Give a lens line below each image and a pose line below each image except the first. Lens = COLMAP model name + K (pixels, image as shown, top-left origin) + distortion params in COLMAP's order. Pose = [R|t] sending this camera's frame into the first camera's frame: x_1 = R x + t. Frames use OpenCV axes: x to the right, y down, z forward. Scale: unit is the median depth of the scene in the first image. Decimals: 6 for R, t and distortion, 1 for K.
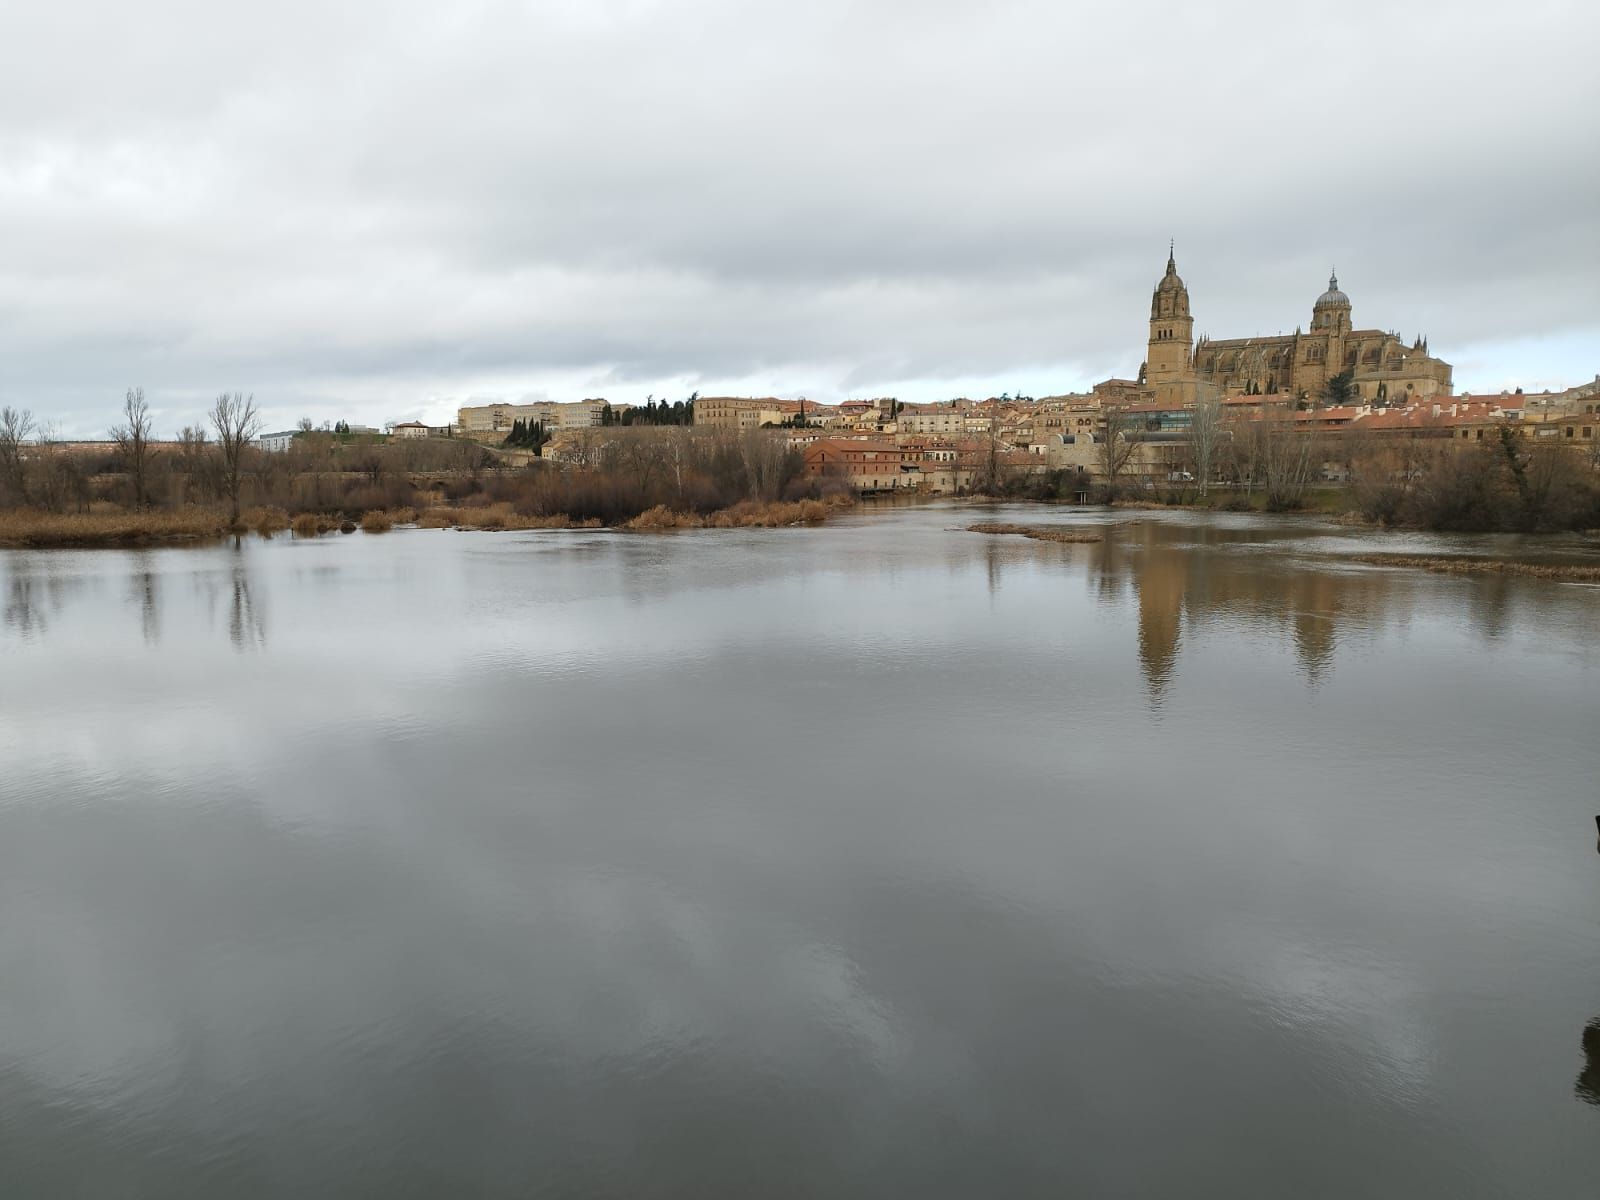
lens RADIAL K [[1138.5, 0, 798.5], [0, 1138.5, 591.4], [0, 0, 1]] dist [0.022117, -0.029092]
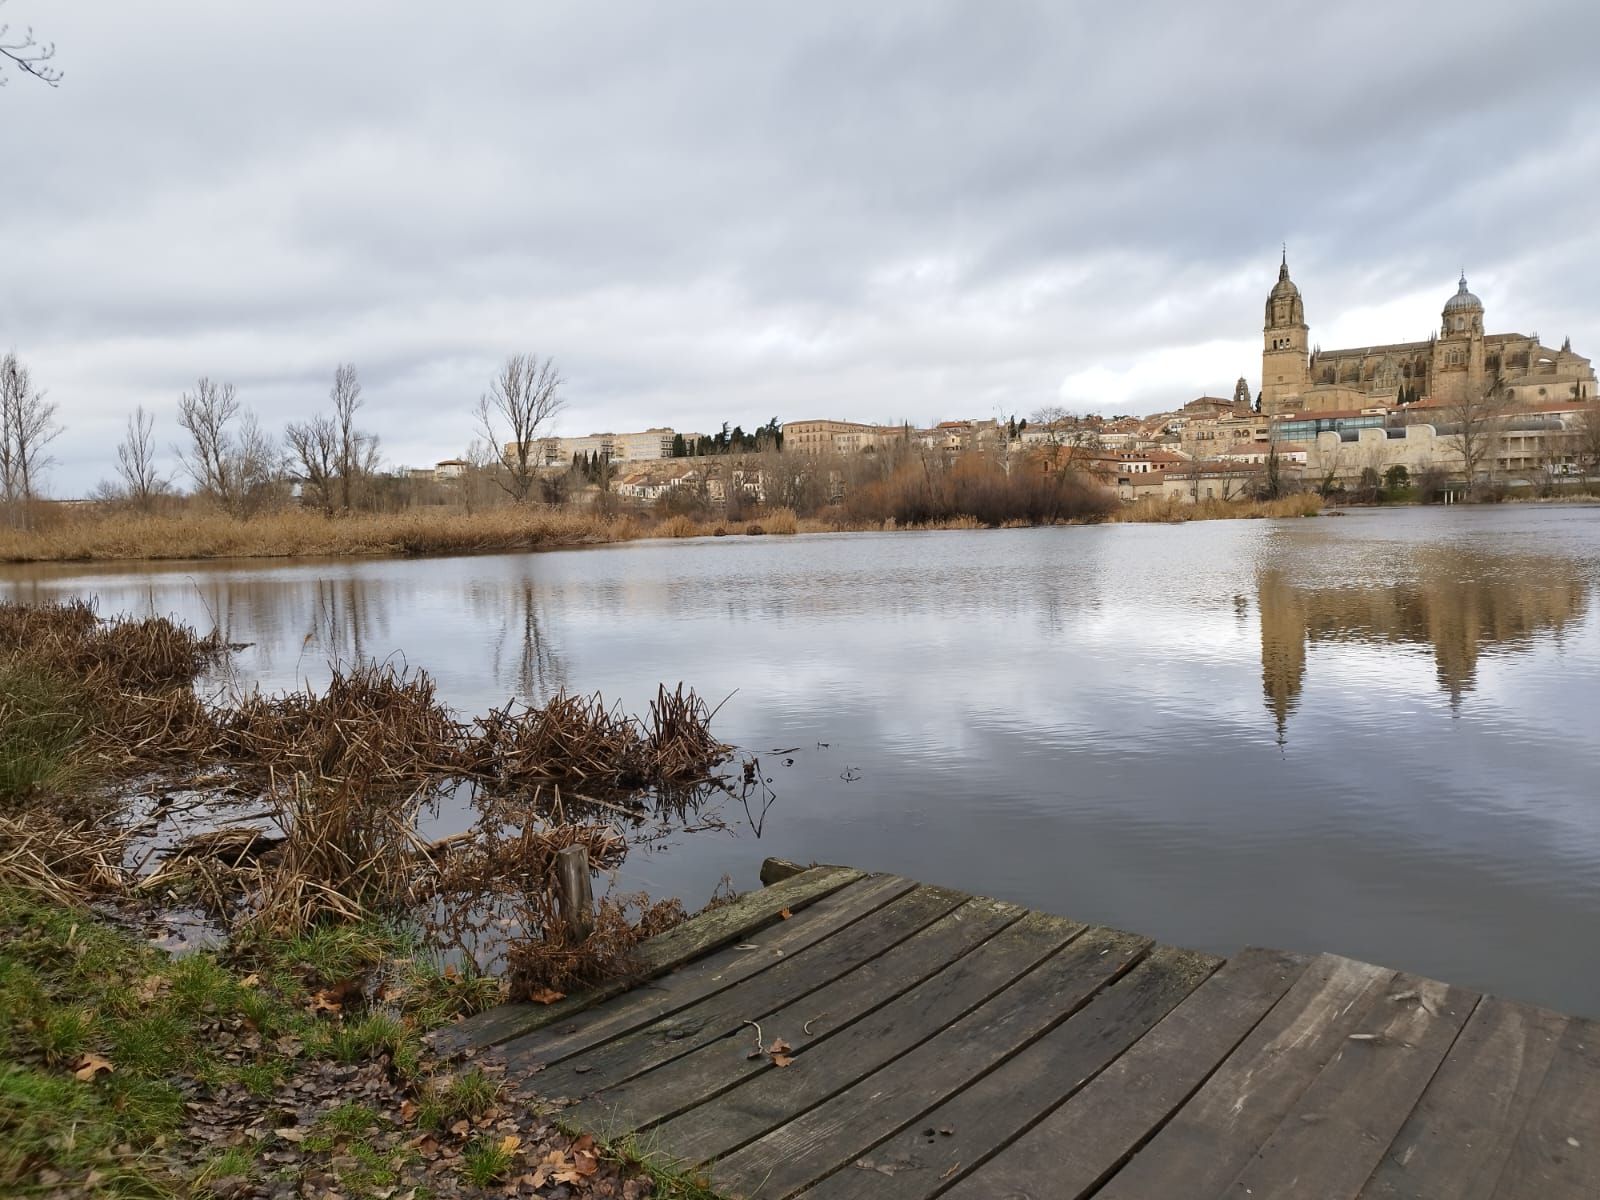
lens RADIAL K [[1138.5, 0, 797.8], [0, 1138.5, 601.4], [0, 0, 1]] dist [0.022117, -0.029092]
pose [[0.998768, -0.028304, 0.040772, -0.124913], [0.029653, 0.999020, -0.032871, 0.003865], [-0.039802, 0.034040, 0.998628, 0.098614]]
